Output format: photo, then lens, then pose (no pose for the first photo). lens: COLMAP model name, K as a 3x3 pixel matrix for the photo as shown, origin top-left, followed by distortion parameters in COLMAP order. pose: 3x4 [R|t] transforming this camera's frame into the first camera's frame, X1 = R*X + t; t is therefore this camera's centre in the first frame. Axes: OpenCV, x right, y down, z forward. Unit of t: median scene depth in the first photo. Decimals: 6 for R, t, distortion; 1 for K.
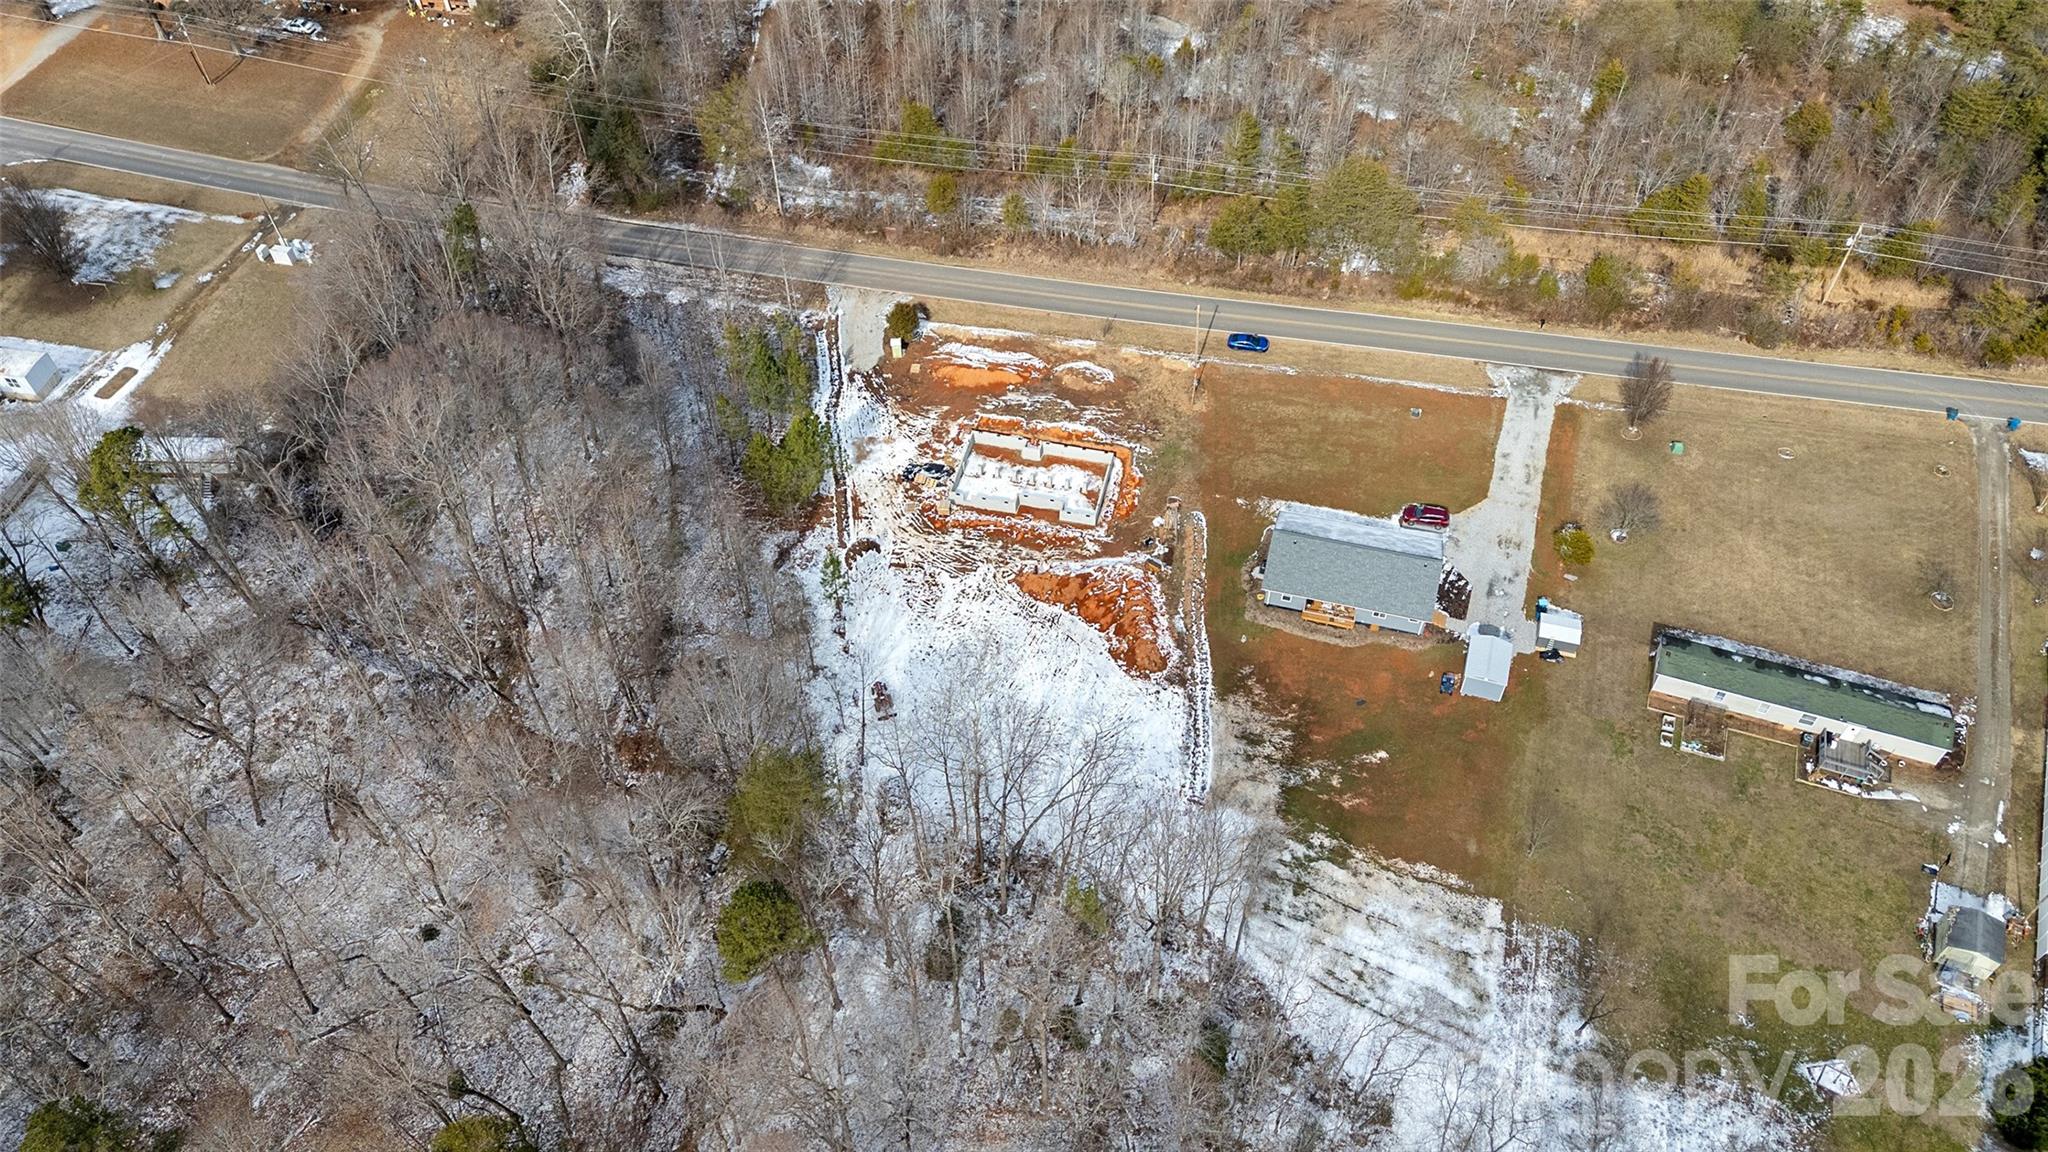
lens RADIAL K [[1502.6, 0, 1023.2], [0, 1502.6, 572.4], [0, 0, 1]] dist [0.105405, -0.107757]
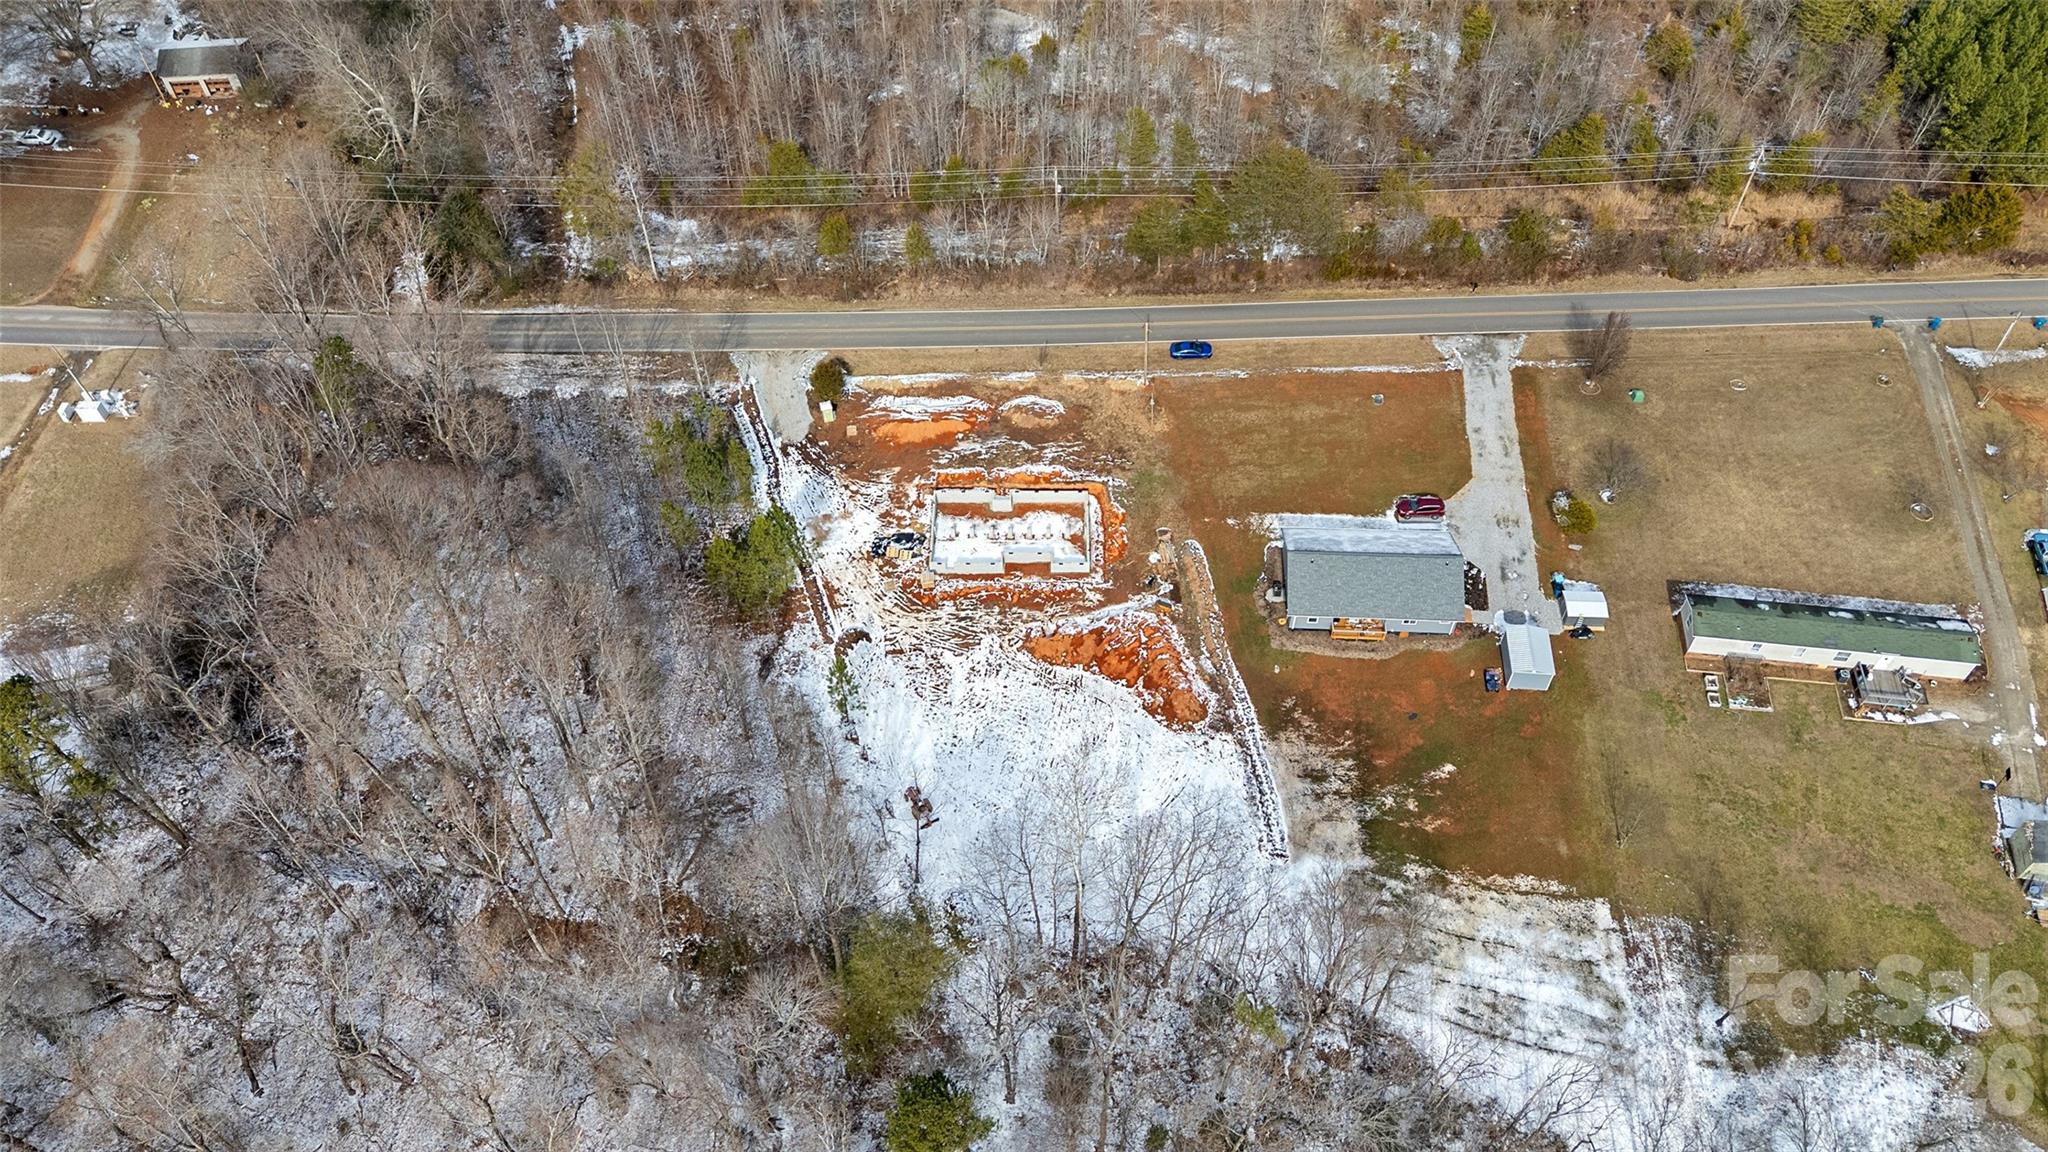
lens RADIAL K [[1502.6, 0, 1023.2], [0, 1502.6, 572.4], [0, 0, 1]] dist [0.105405, -0.107757]
pose [[0.975036, -0.171081, 0.141546, -0.125045], [0.166649, 0.985092, 0.042682, -0.077418], [-0.146738, -0.018028, 0.989011, 0.068139]]
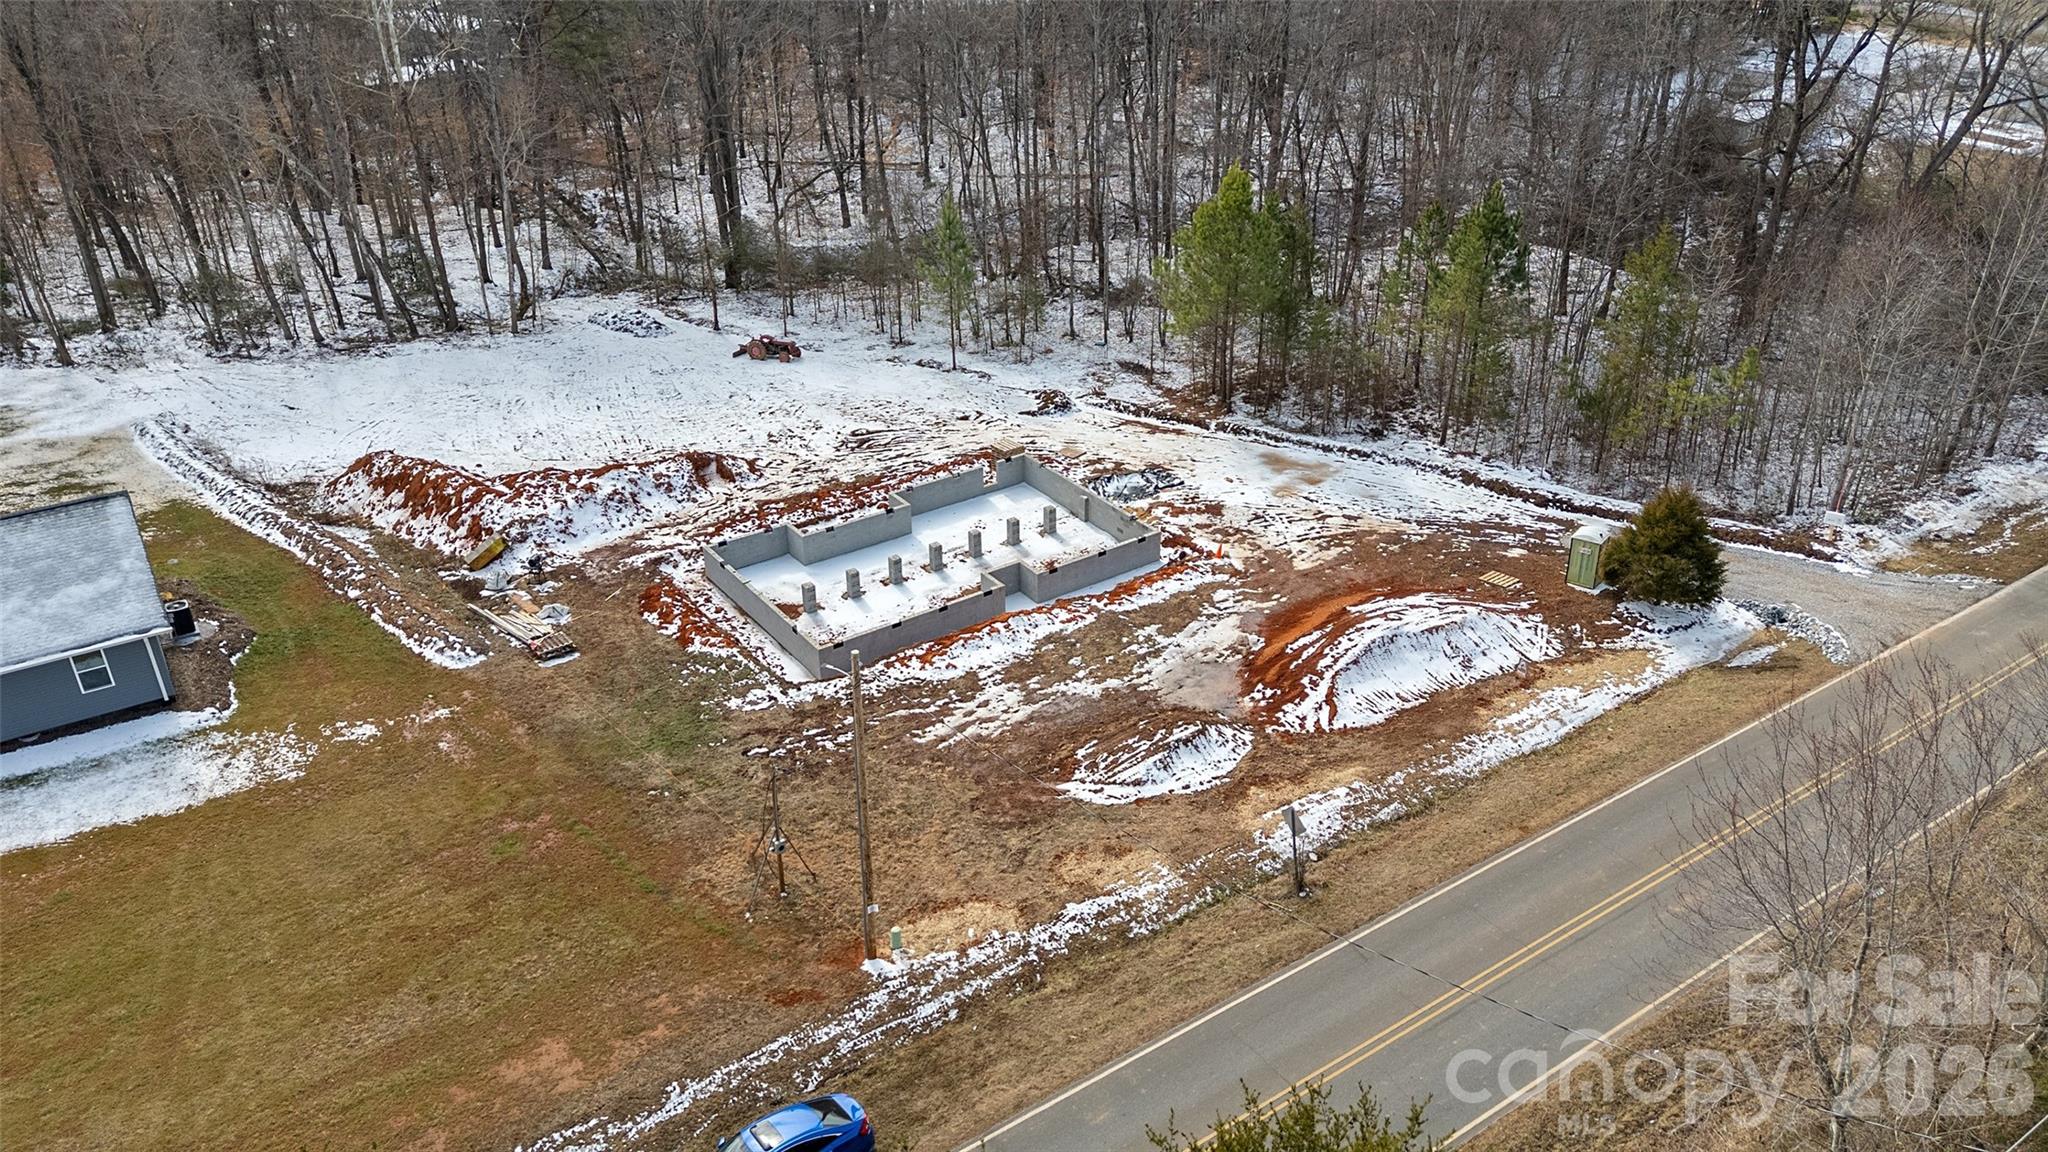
lens RADIAL K [[1495.5, 0, 1026.4], [0, 1495.5, 577.5], [0, 0, 1]] dist [0.104225, -0.137823]
pose [[-0.663201, 0.372423, -0.649204, 0.241775], [-0.552610, 0.341338, 0.760336, -0.366735], [0.504765, 0.863012, -0.020571, 1.034797]]
